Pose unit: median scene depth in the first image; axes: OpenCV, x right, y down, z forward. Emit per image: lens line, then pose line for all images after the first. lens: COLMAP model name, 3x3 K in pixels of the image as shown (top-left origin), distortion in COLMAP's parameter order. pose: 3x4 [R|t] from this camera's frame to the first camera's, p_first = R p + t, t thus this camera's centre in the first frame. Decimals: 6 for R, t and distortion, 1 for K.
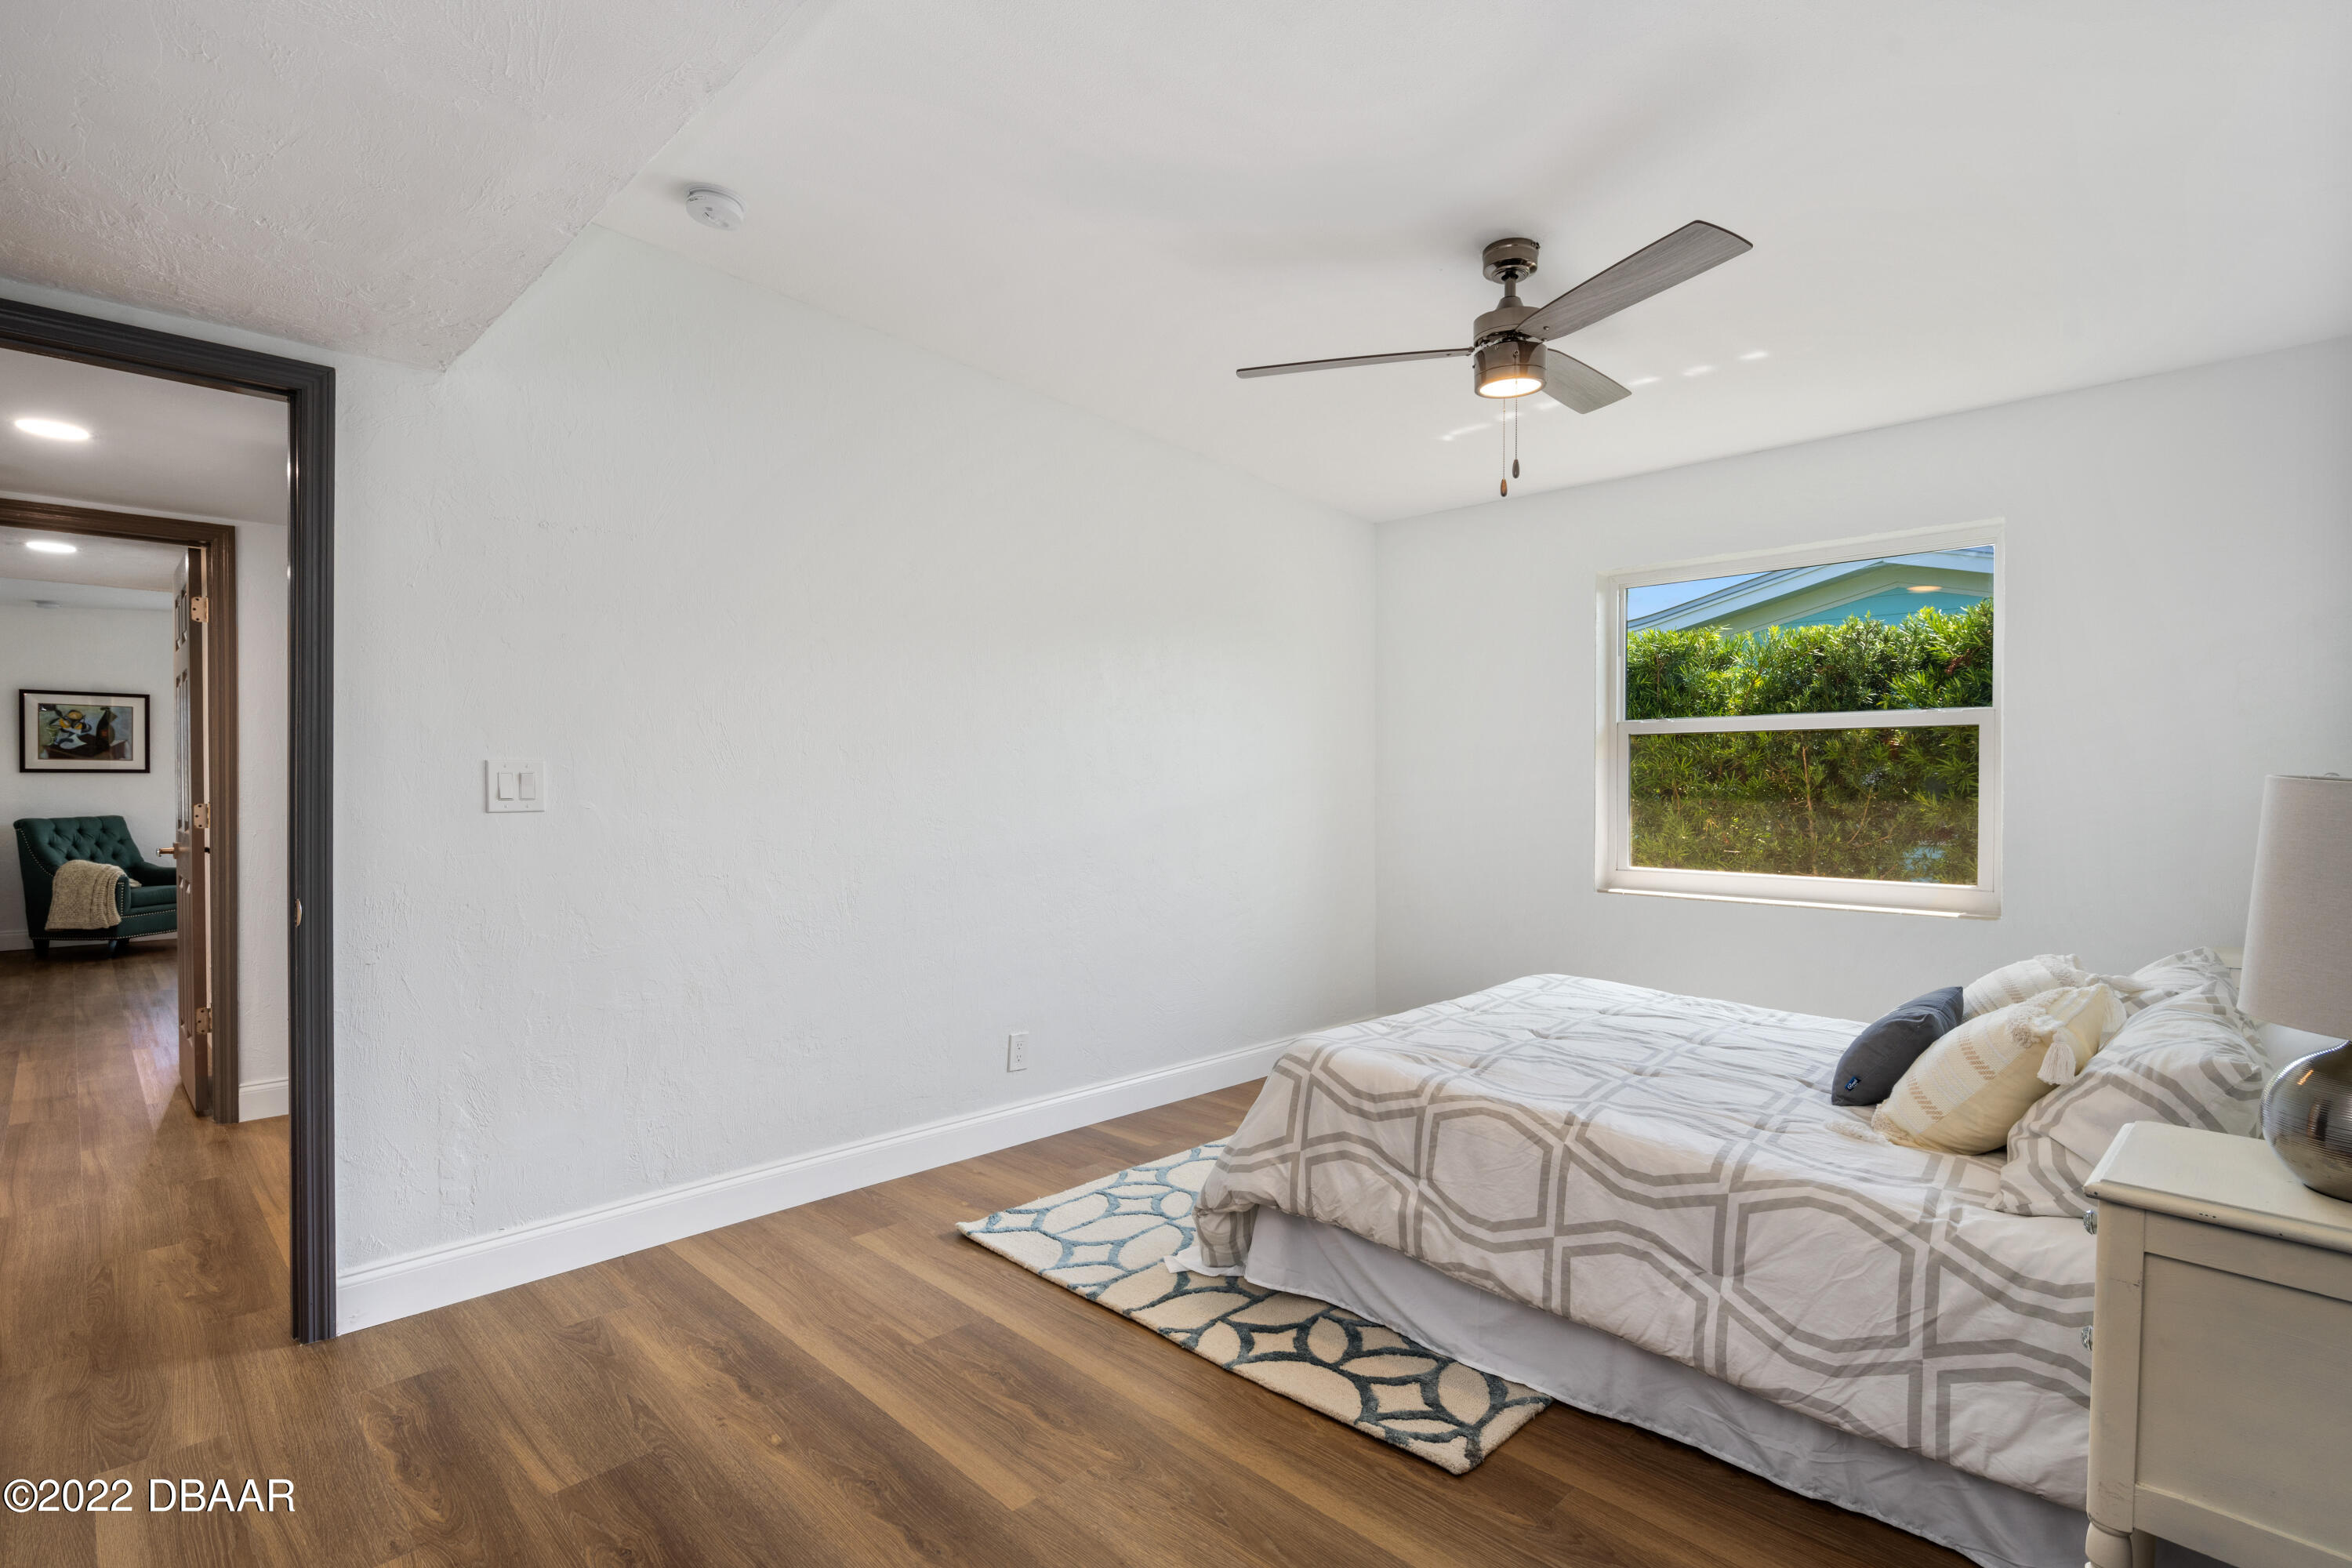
lens RADIAL K [[1120.0, 0, 1175.6], [0, 1120.0, 791.1], [0, 0, 1]] dist [-0.003397, -0.000459]
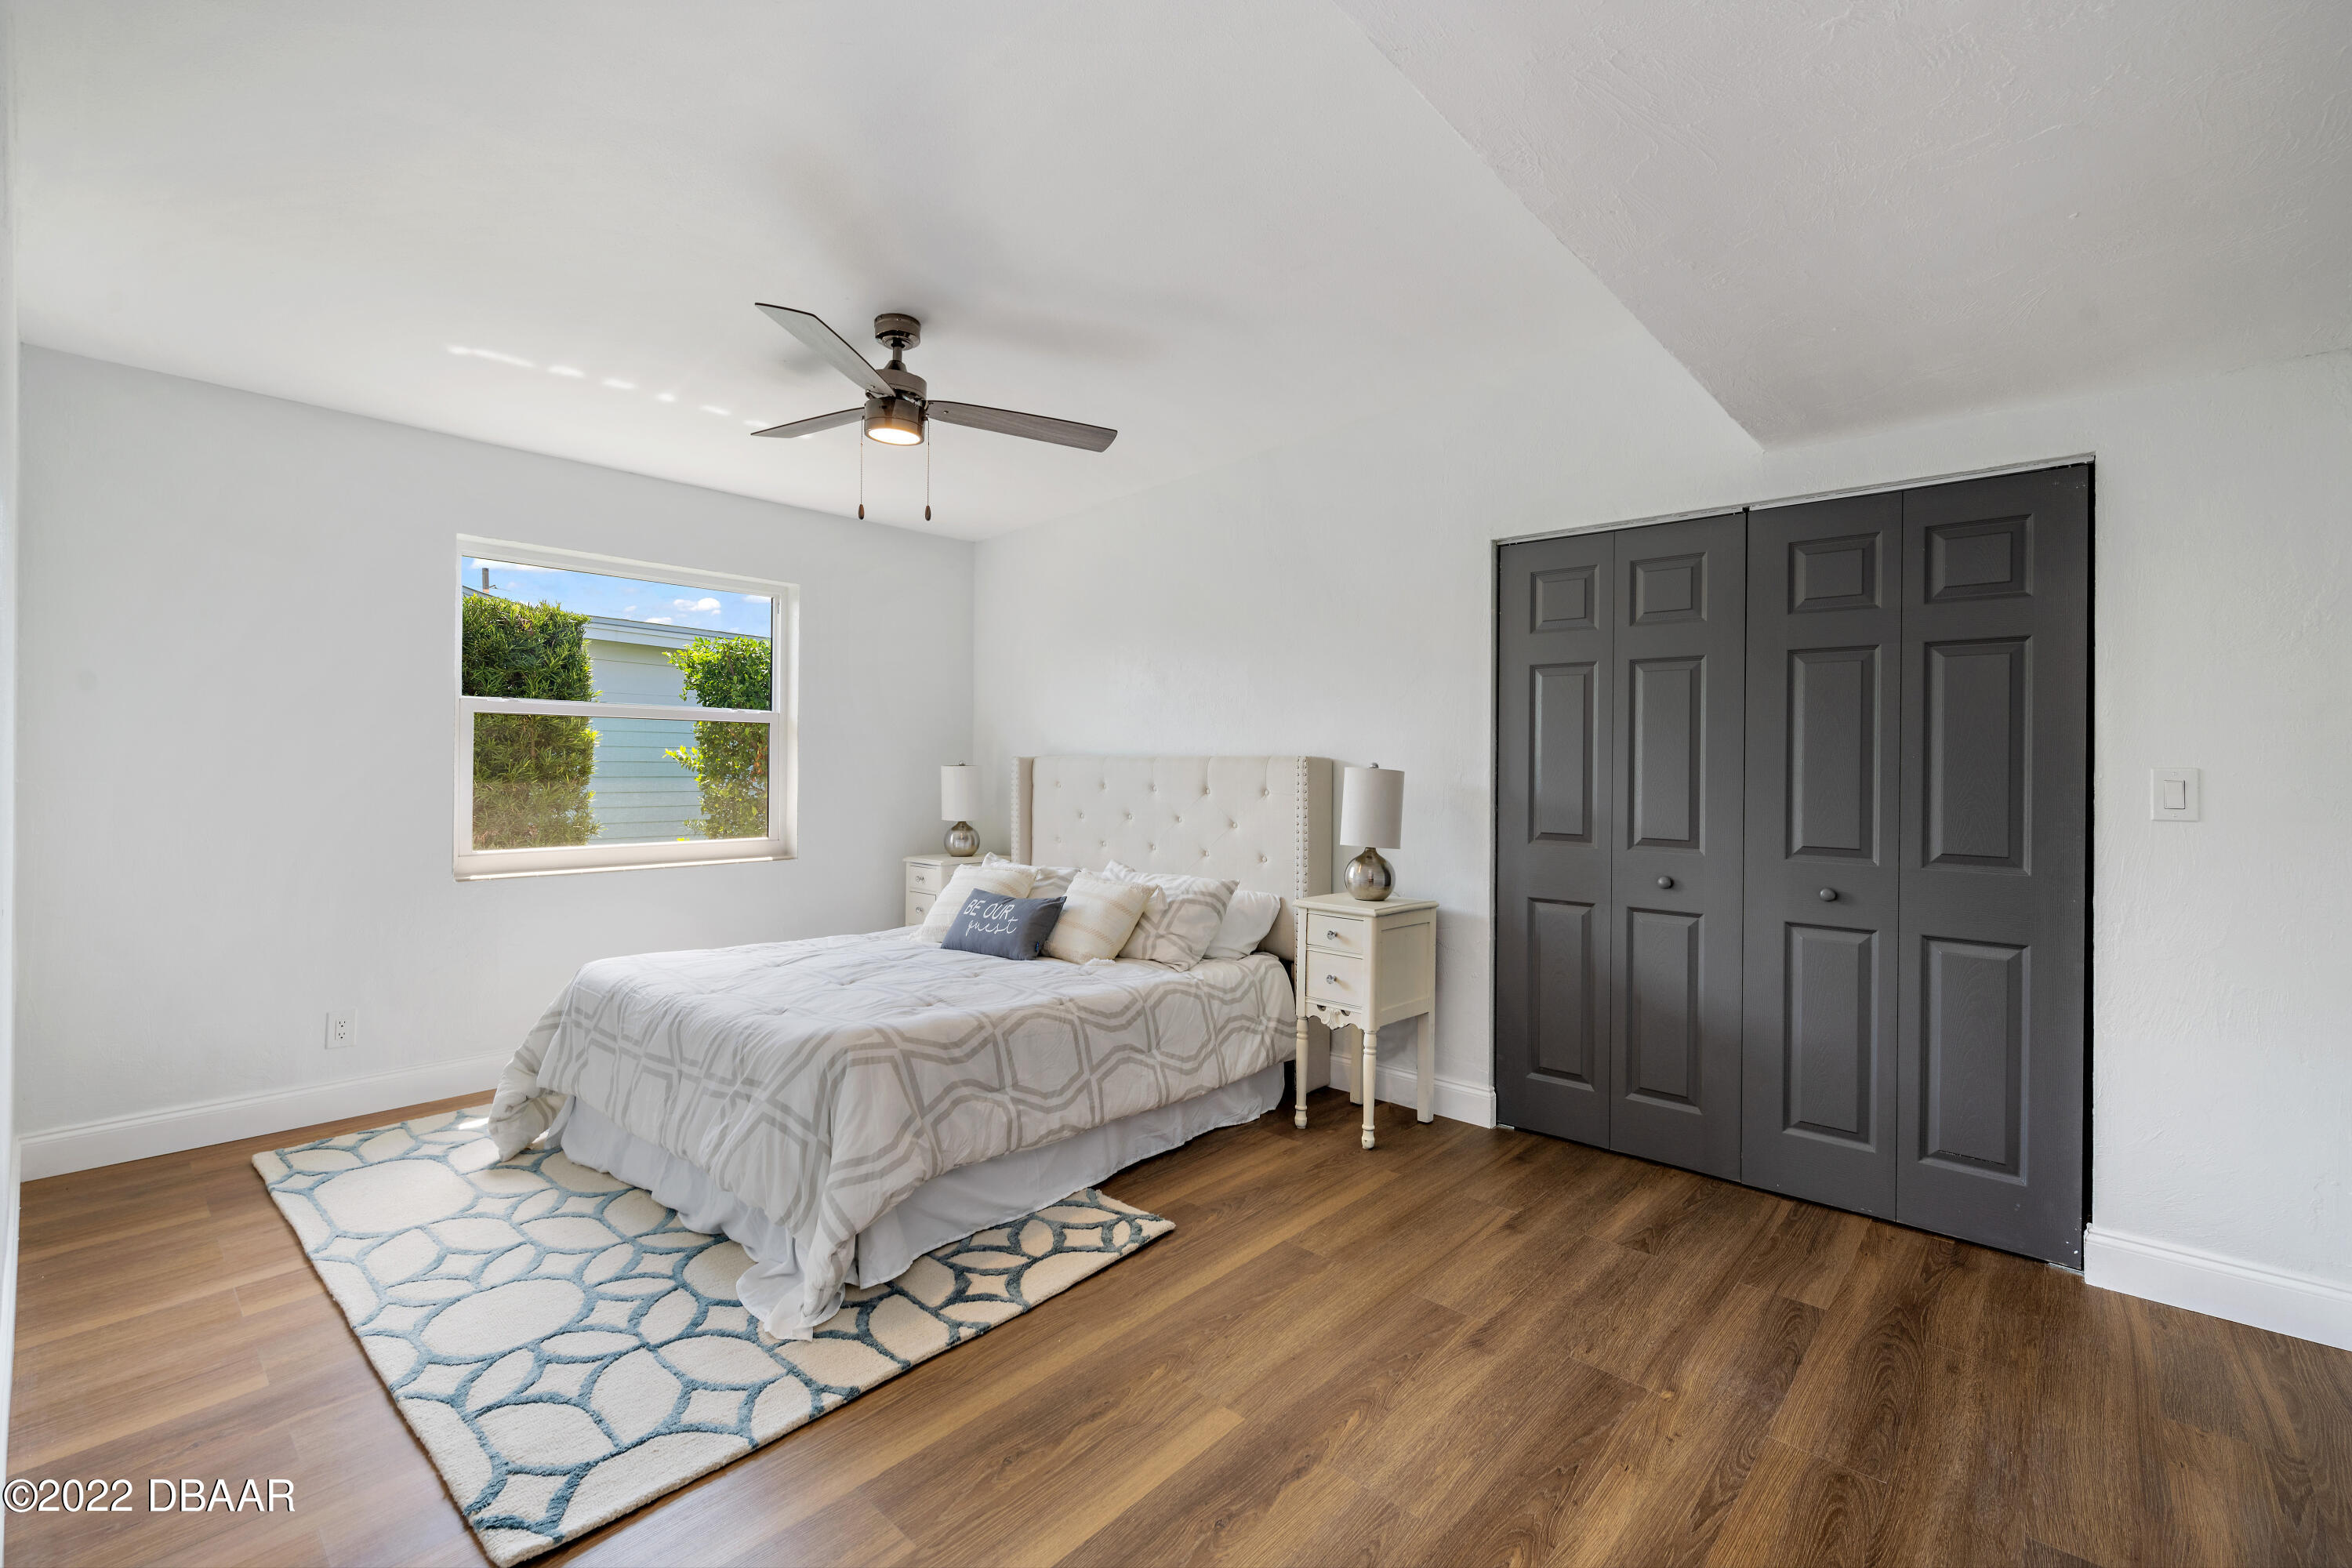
lens RADIAL K [[976.7, 0, 1180.5], [0, 976.7, 760.5], [0, 0, 1]] dist [-0.000246, 0.000024]
pose [[-0.036062, -0.000003, 0.999350, -0.841248], [0.002695, 0.999996, 0.000101, -0.015511], [-0.999346, 0.002697, -0.036062, 0.820013]]
